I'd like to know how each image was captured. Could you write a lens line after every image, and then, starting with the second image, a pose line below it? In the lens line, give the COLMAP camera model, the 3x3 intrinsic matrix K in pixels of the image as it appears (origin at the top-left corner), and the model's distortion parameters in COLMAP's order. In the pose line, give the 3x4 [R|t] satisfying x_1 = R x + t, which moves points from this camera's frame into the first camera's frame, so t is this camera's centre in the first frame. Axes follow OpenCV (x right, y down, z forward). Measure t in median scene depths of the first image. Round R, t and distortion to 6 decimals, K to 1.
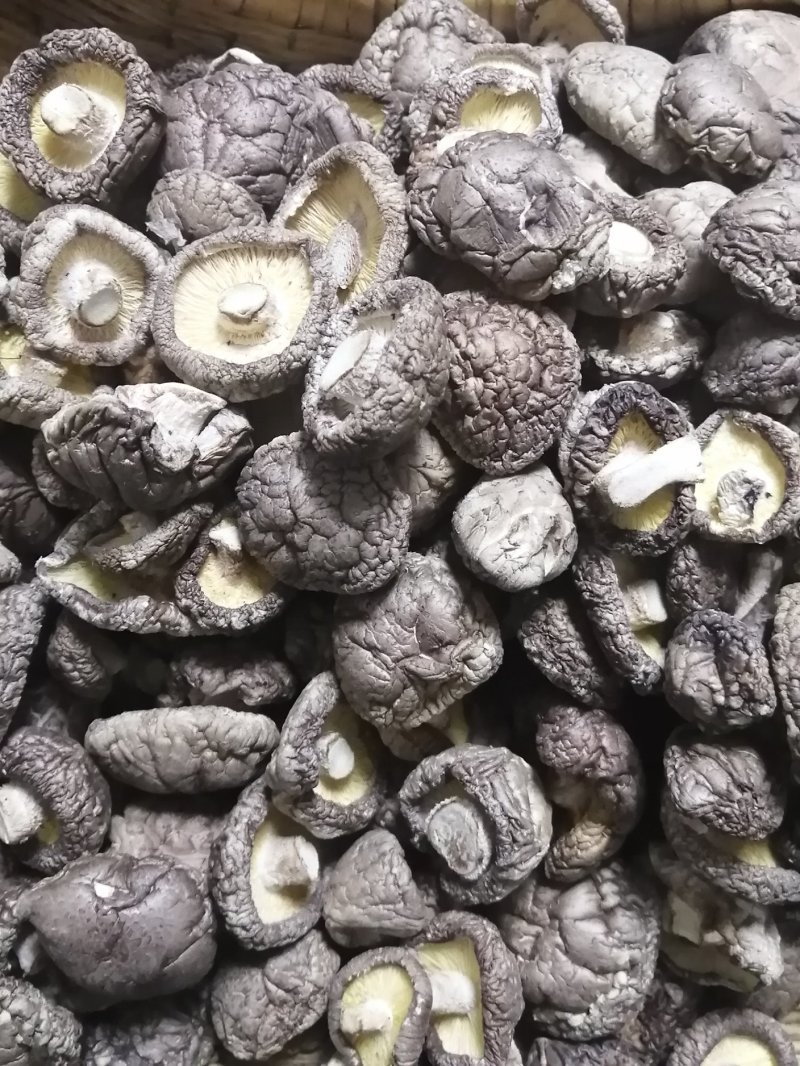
lens RADIAL K [[764.4, 0, 388.0], [0, 764.4, 565.3], [0, 0, 1]] dist [-0.013679, -0.004585]
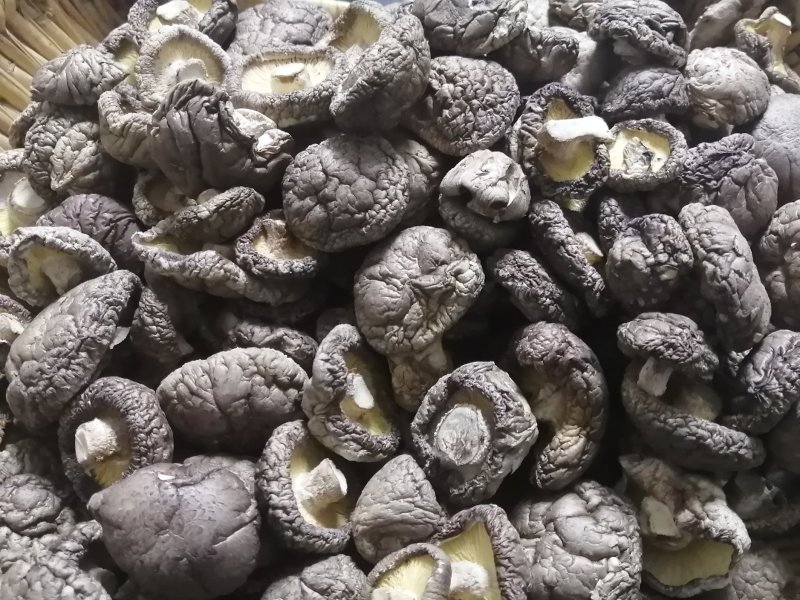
lens RADIAL K [[573.7, 0, 396.2], [0, 573.7, 300.8], [0, 0, 1]] dist [-0.013679, -0.004585]
pose [[0.998699, -0.041698, 0.029355, -0.032363], [0.048607, 0.952482, -0.300691, 0.443788], [-0.015422, 0.301727, 0.953270, 0.069924]]
